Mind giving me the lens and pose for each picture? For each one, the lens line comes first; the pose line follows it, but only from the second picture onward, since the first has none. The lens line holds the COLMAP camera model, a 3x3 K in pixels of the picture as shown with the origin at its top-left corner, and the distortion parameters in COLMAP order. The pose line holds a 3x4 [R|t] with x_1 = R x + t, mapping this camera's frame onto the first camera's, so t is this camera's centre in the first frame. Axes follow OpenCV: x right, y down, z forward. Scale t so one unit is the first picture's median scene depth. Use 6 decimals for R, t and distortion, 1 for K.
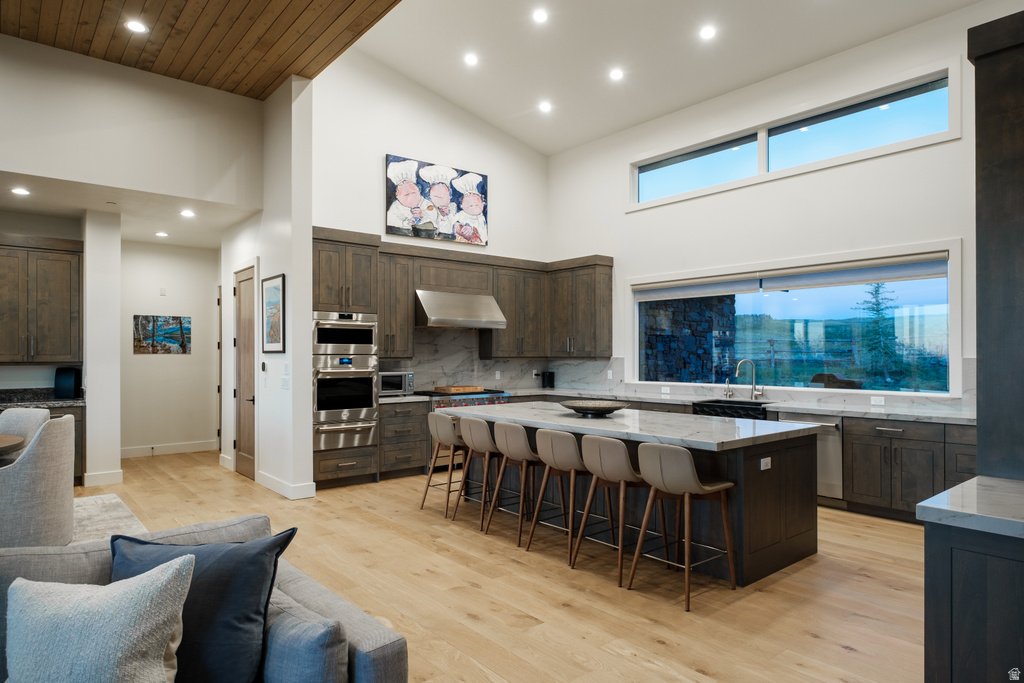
lens RADIAL K [[597.5, 0, 486.6], [0, 597.5, 355.6], [0, 0, 1]] dist [-0.005803, 0.000722]
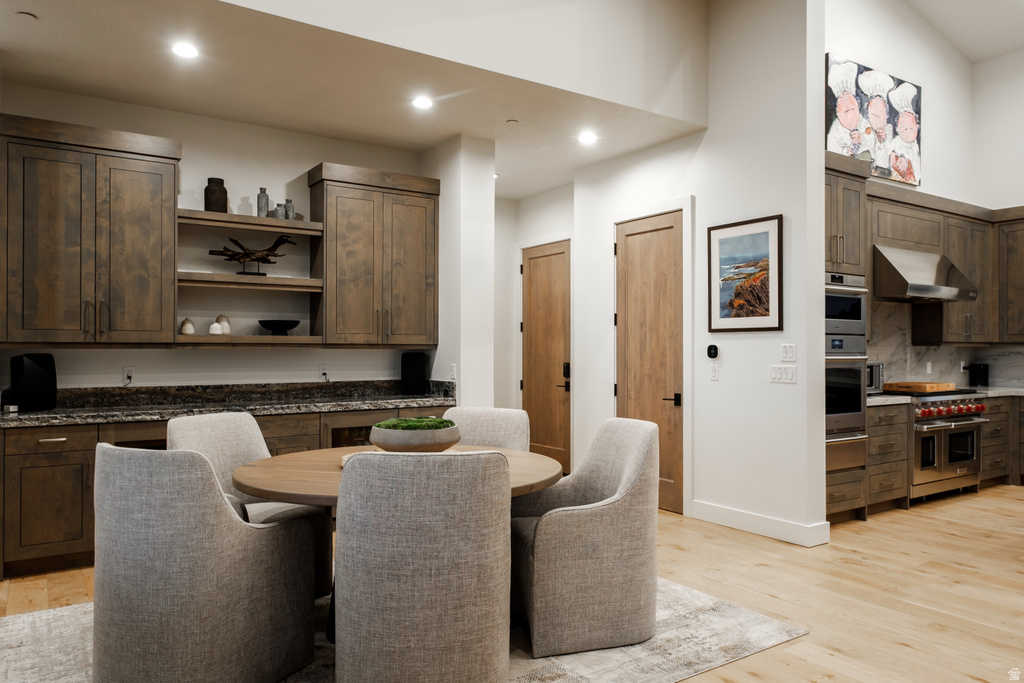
lens RADIAL K [[731.1, 0, 523.0], [0, 731.1, 344.6], [0, 0, 1]] dist [-0.000599, 0.010173]
pose [[0.995568, 0.001821, -0.094032, -0.496409], [-0.002779, 0.999946, -0.010057, 0.018939], [0.094008, 0.010274, 0.995518, 0.118774]]
